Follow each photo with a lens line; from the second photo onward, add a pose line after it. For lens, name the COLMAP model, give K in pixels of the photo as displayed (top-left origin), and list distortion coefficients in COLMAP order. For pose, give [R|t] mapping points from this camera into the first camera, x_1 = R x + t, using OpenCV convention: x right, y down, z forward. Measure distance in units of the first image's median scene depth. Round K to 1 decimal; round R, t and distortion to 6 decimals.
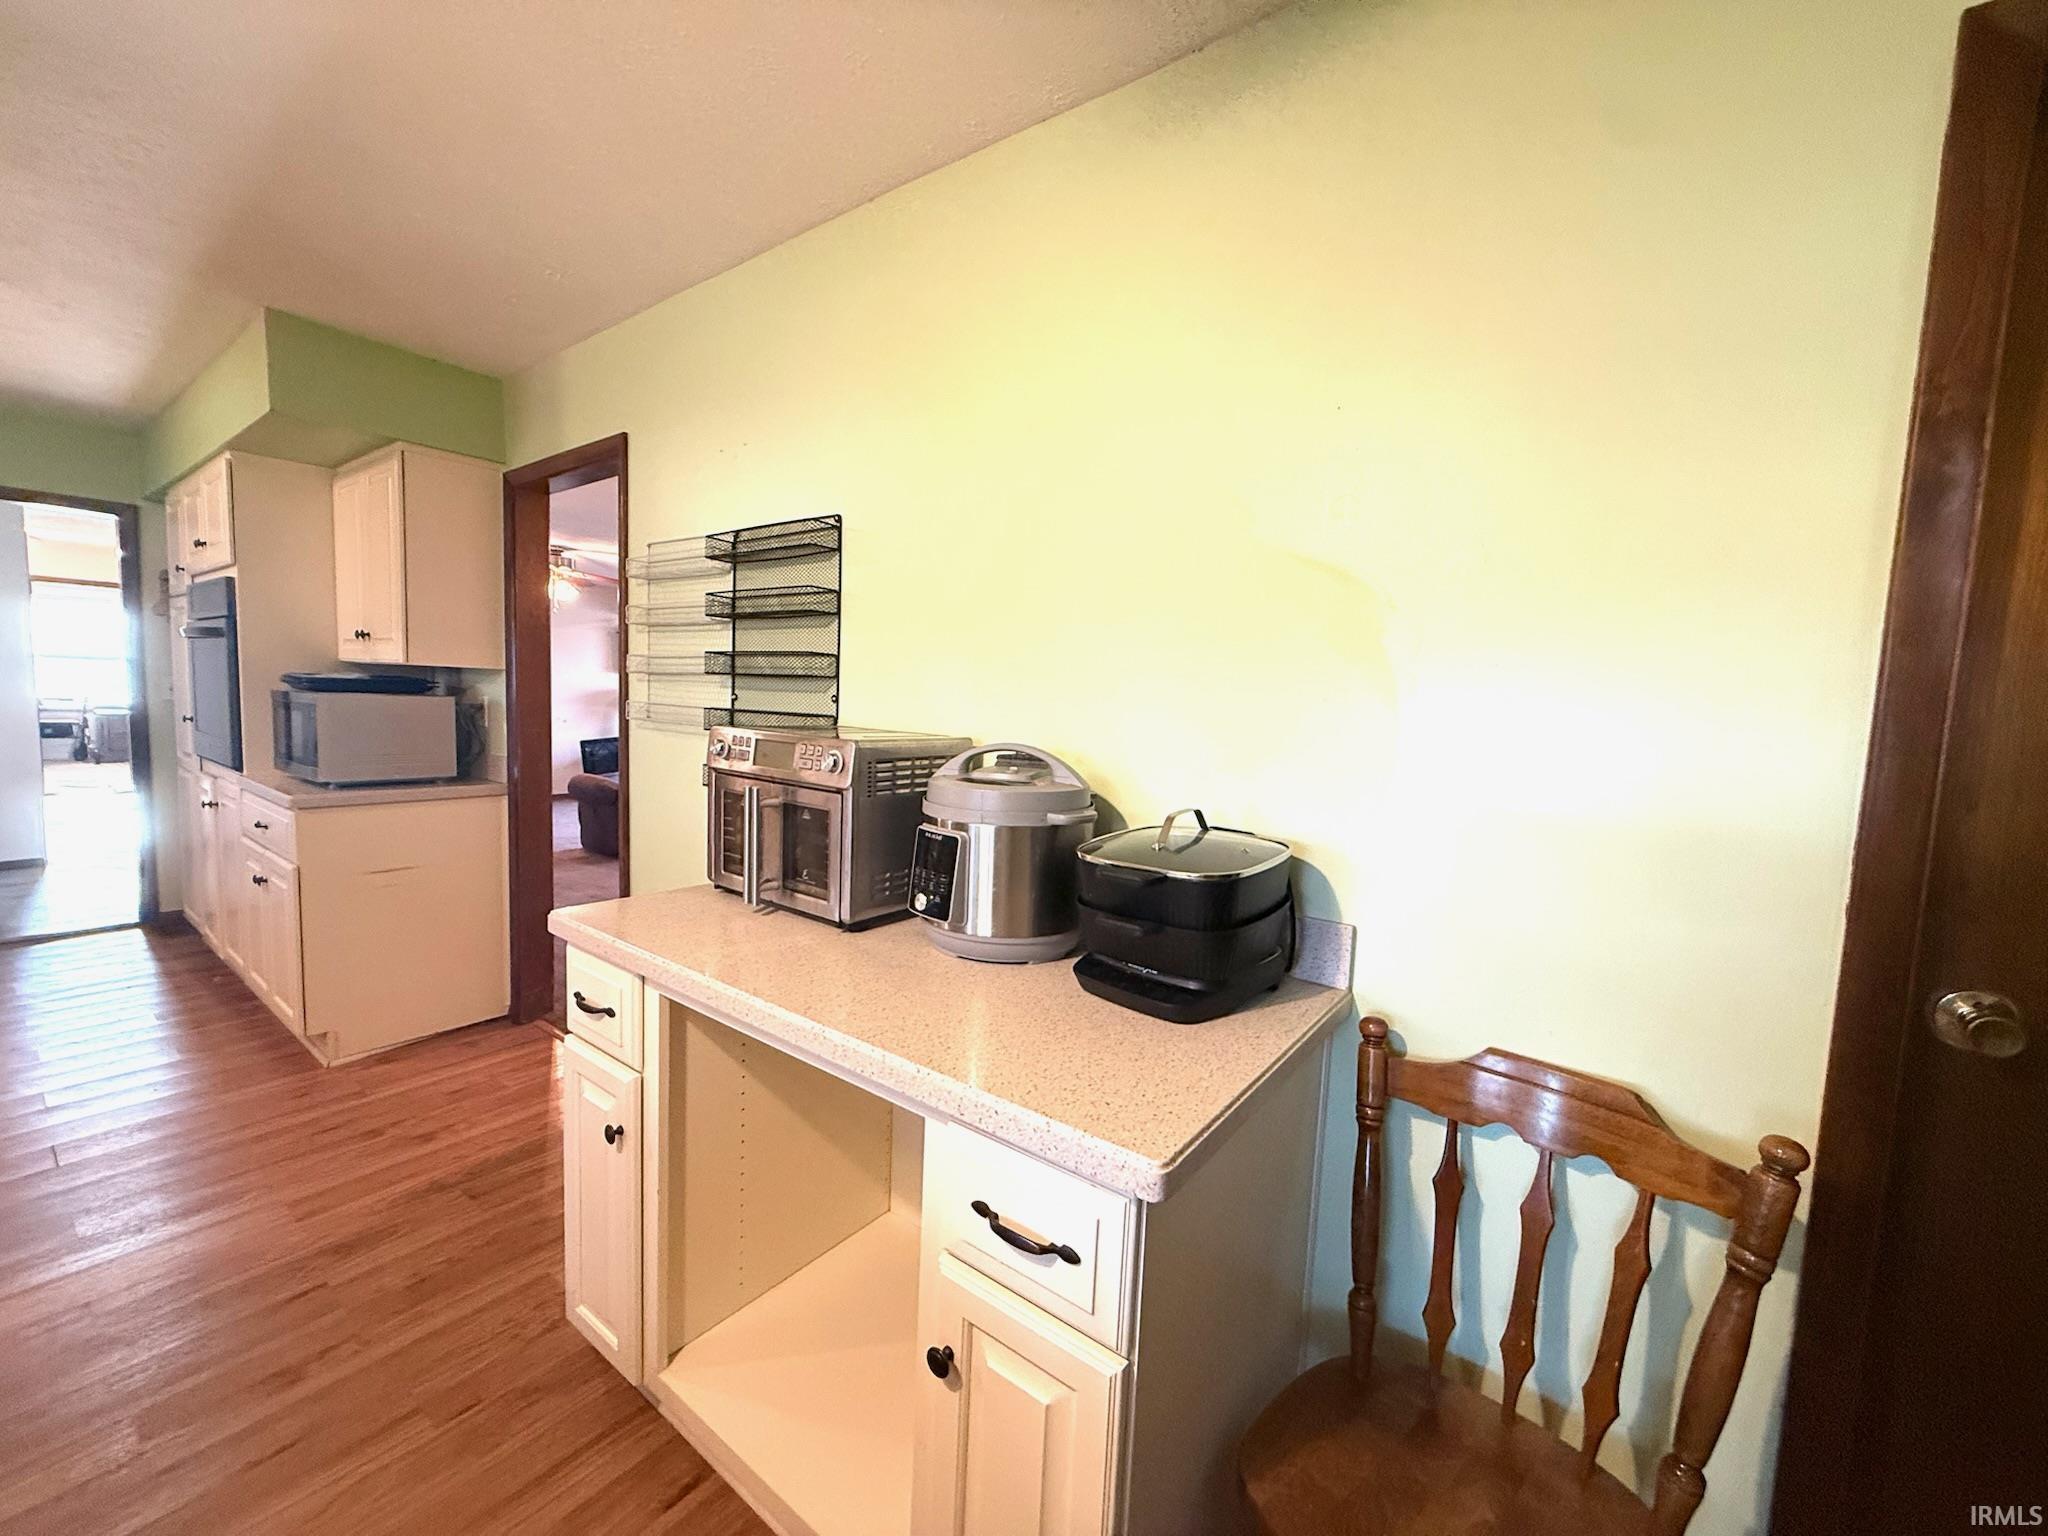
lens RADIAL K [[814.1, 0, 1034.5], [0, 814.1, 772.2], [0, 0, 1]] dist [-0.009682, -0.001144]
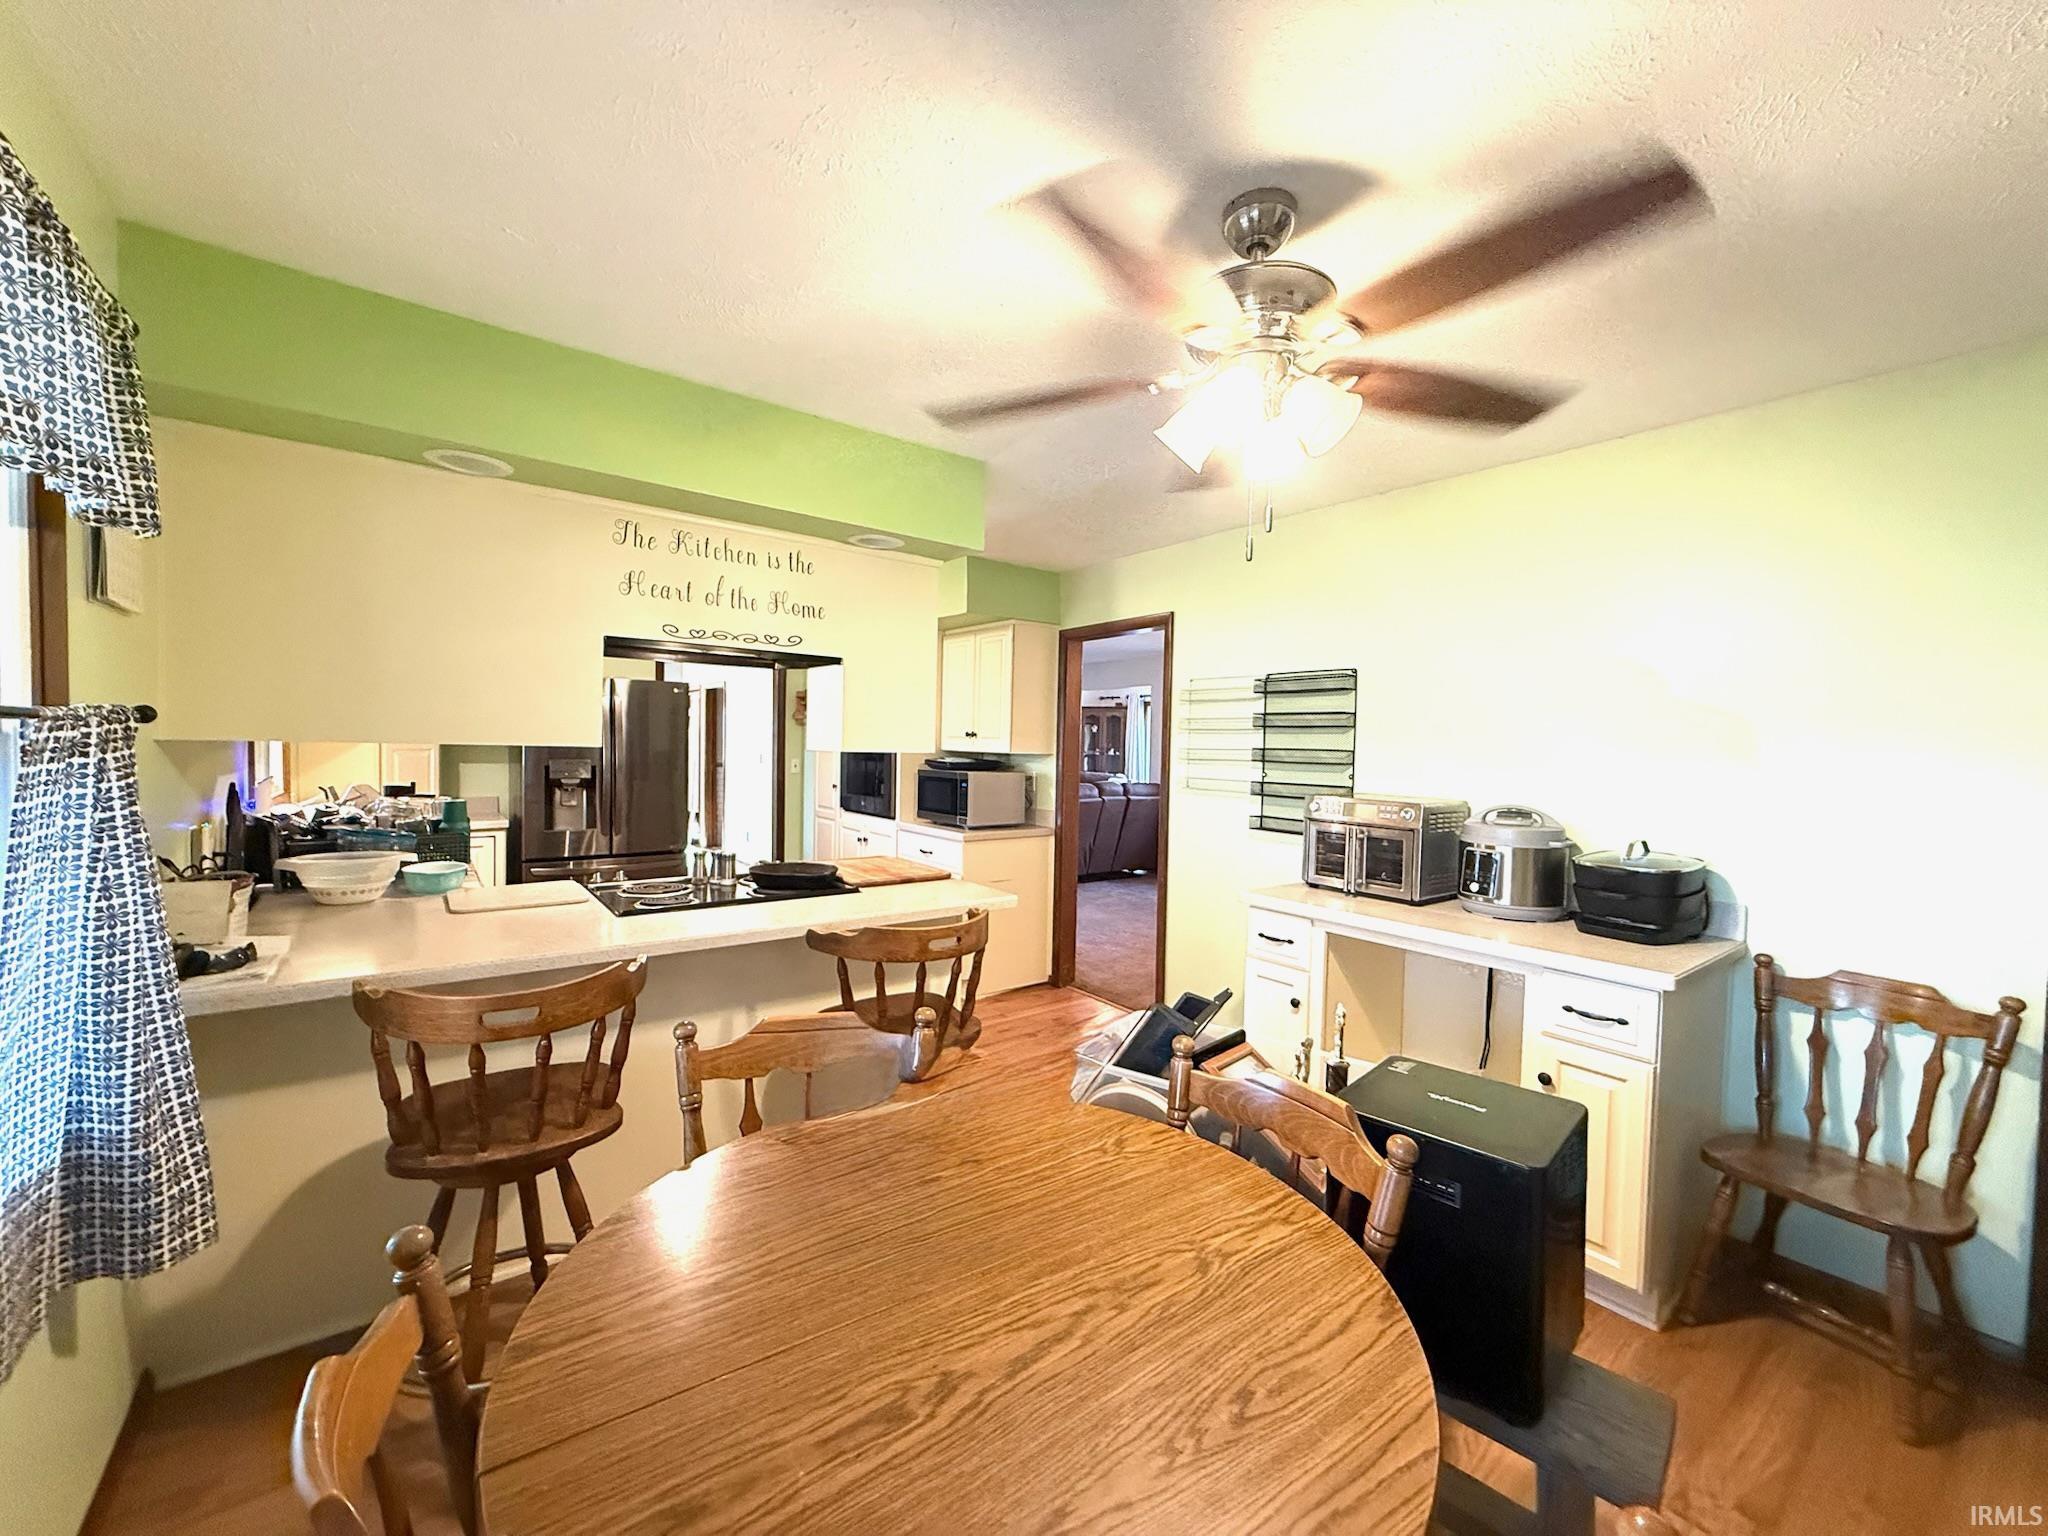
lens RADIAL K [[814.1, 0, 1020.7], [0, 814.1, 765.2], [0, 0, 1]] dist [-0.009682, -0.001144]
pose [[0.957673, -0.012026, -0.287608, -0.628686], [-0.009555, 0.997248, -0.073514, 0.023064], [0.287701, 0.073150, 0.954923, -1.198600]]
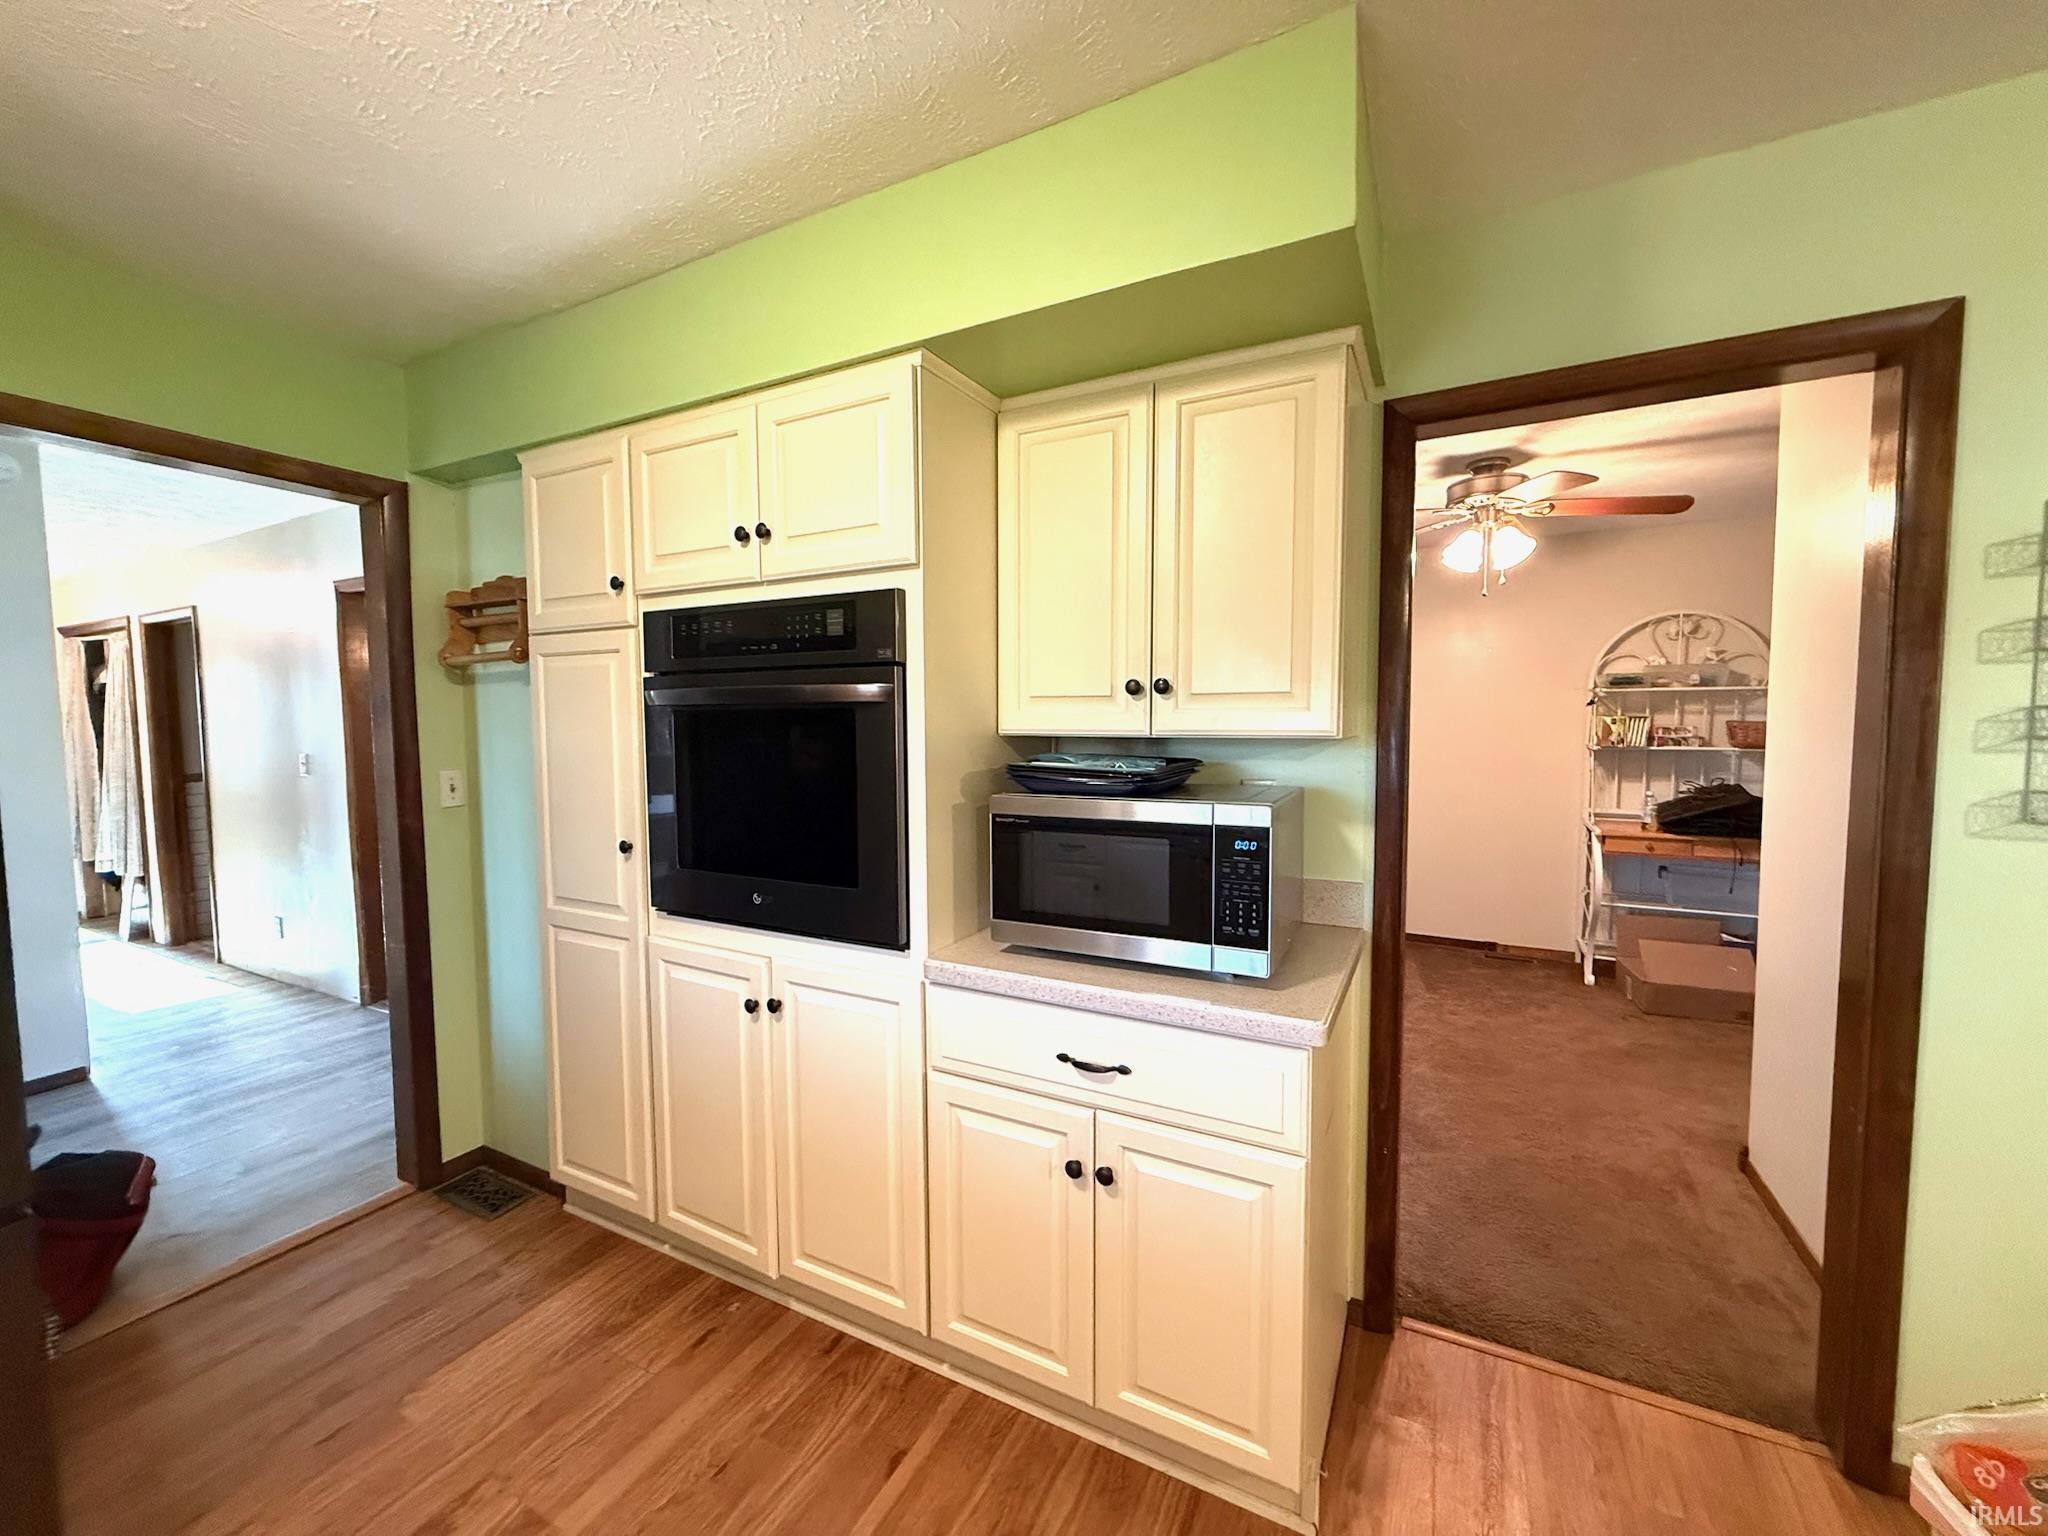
lens RADIAL K [[814.1, 0, 1020.3], [0, 814.1, 774.3], [0, 0, 1]] dist [-0.009682, -0.001144]
pose [[0.986715, -0.059130, 0.151316, -2.294529], [0.062668, 0.997859, -0.018711, -0.230269], [-0.149885, 0.027945, 0.988308, 0.987960]]
